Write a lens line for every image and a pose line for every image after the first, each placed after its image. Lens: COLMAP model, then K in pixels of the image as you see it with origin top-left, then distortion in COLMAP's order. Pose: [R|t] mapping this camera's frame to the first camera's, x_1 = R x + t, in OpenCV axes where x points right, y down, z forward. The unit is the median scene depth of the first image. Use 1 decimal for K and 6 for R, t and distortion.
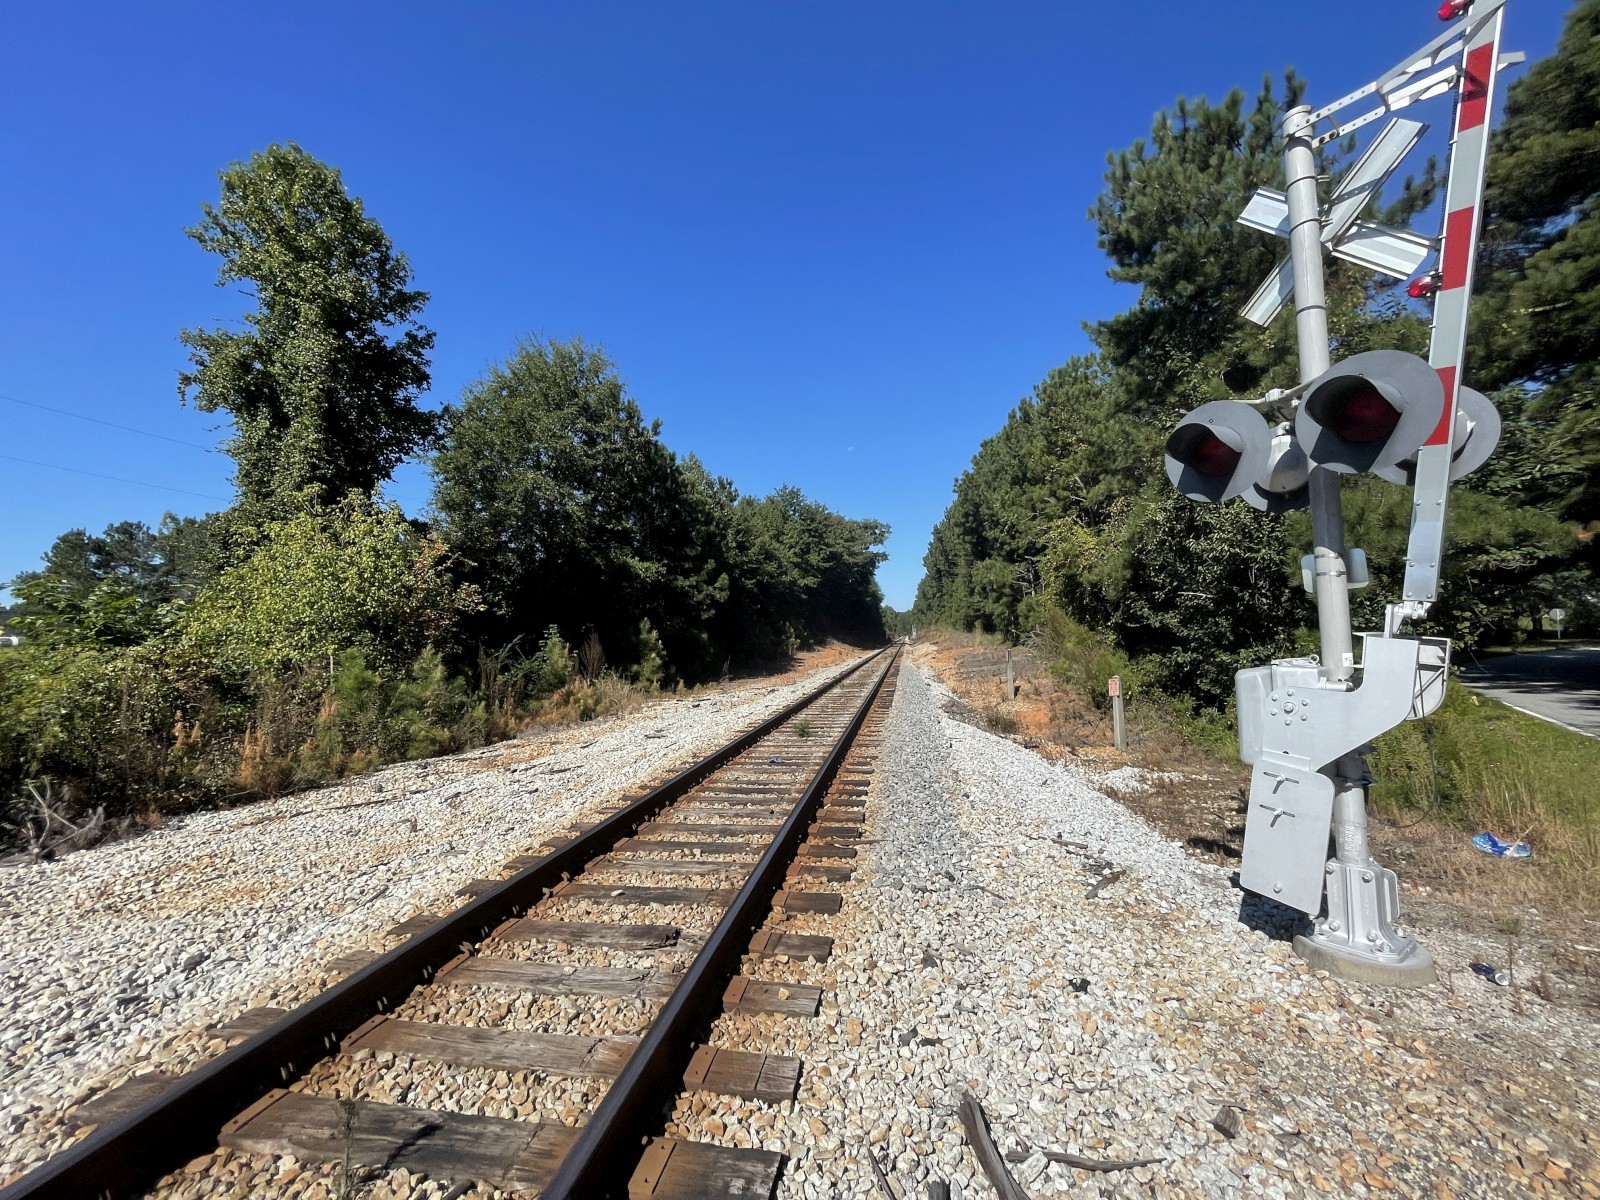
lens RADIAL K [[649.5, 0, 806.9], [0, 649.5, 605.5], [0, 0, 1]] dist [-0.002452, 0.000066]
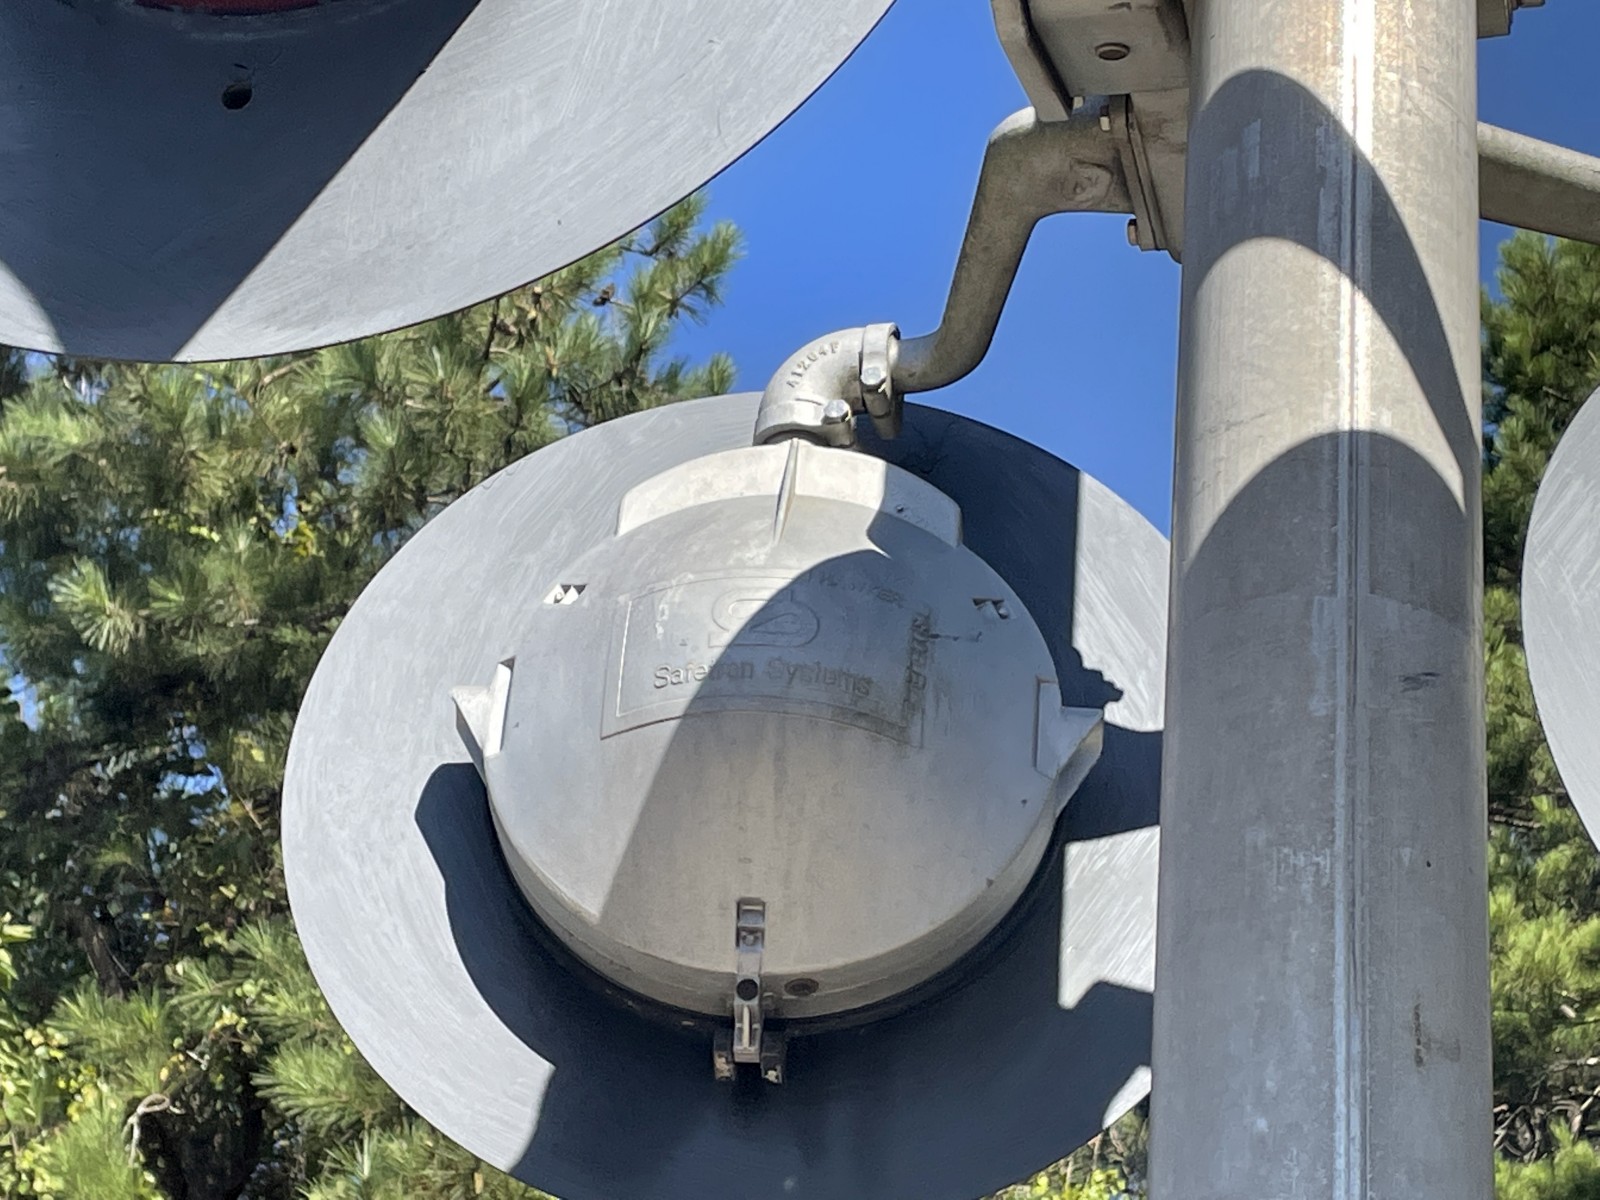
lens RADIAL K [[3617.6, 0, 764.3], [0, 3617.6, 649.4], [0, 0, 1]] dist [0.119721, 0.000000]
pose [[0.681676, 0.456871, 0.571478, 0.284700], [-0.153472, 0.852987, -0.498859, 0.010412], [-0.715377, 0.252354, 0.651577, 0.430180]]
